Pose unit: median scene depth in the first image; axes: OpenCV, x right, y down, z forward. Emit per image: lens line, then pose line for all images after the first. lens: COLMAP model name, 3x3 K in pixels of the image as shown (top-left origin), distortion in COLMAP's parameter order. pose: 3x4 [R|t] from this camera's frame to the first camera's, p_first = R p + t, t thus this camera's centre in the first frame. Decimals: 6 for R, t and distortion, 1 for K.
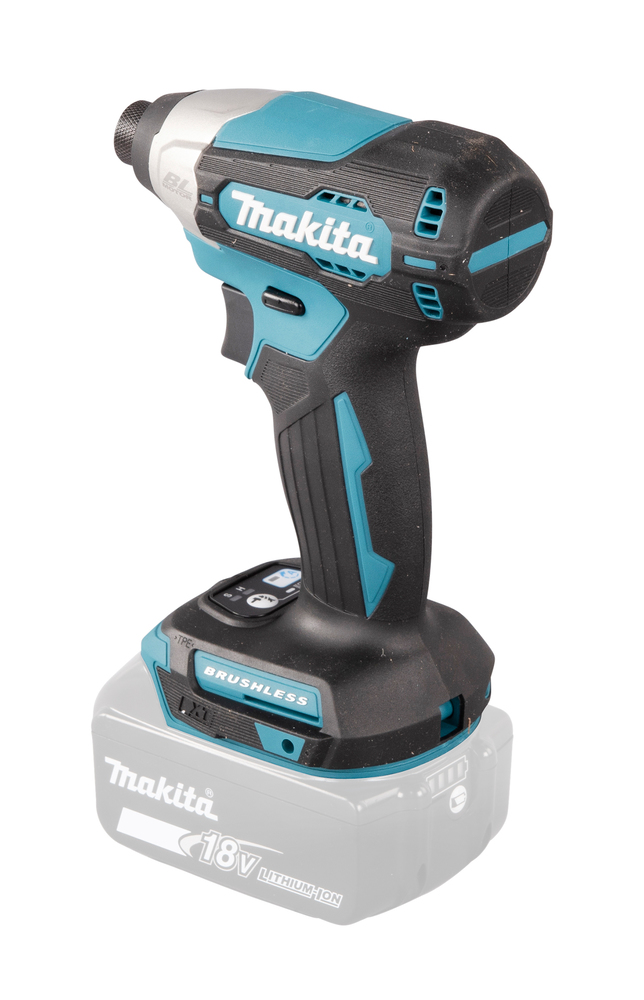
lens RADIAL K [[4036.8, 0, 322.0], [0, 4036.8, 500.0], [0, 0, 1]] dist [0.025835, 0.926306]
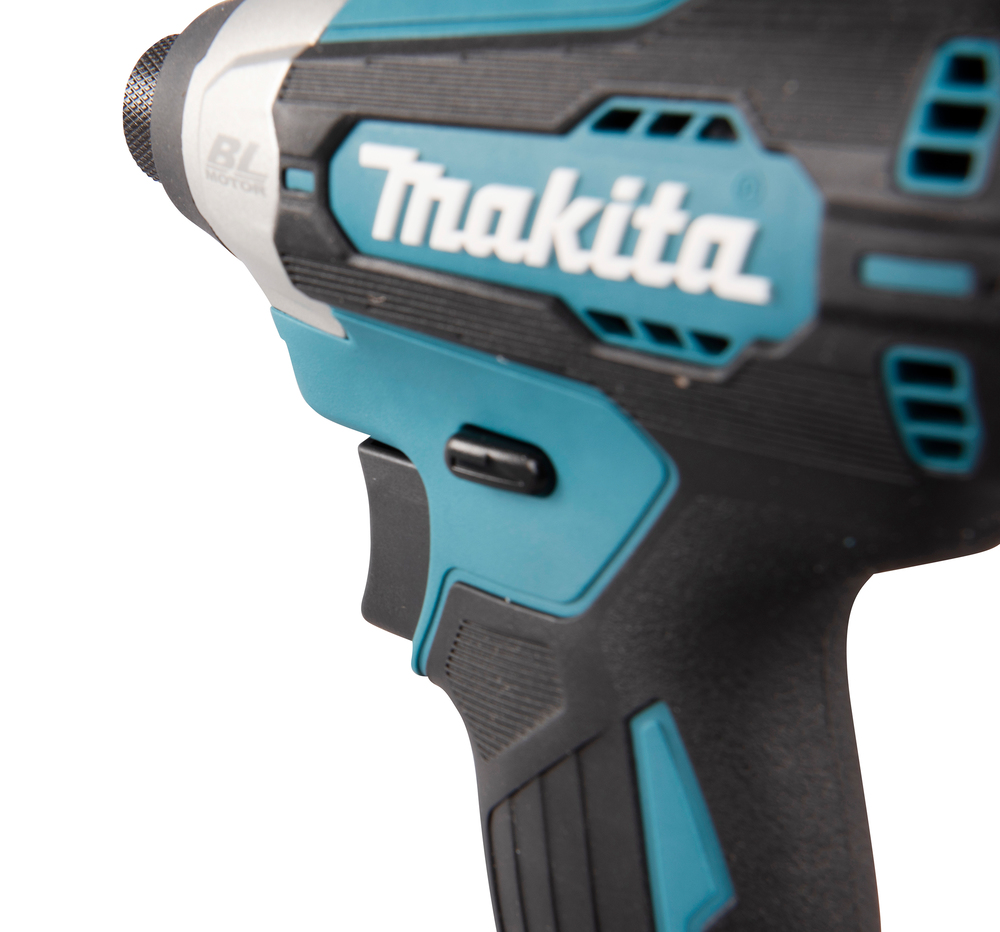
lens RADIAL K [[2169.1, 0, 500.0], [0, 2169.1, 466.0], [0, 0, 1]] dist [0.097699, 0.225027]
pose [[0.998436, 0.012466, -0.054507, 0.001614], [-0.021183, 0.986498, -0.162398, -0.015613], [0.051746, 0.163299, 0.985219, 0.804826]]
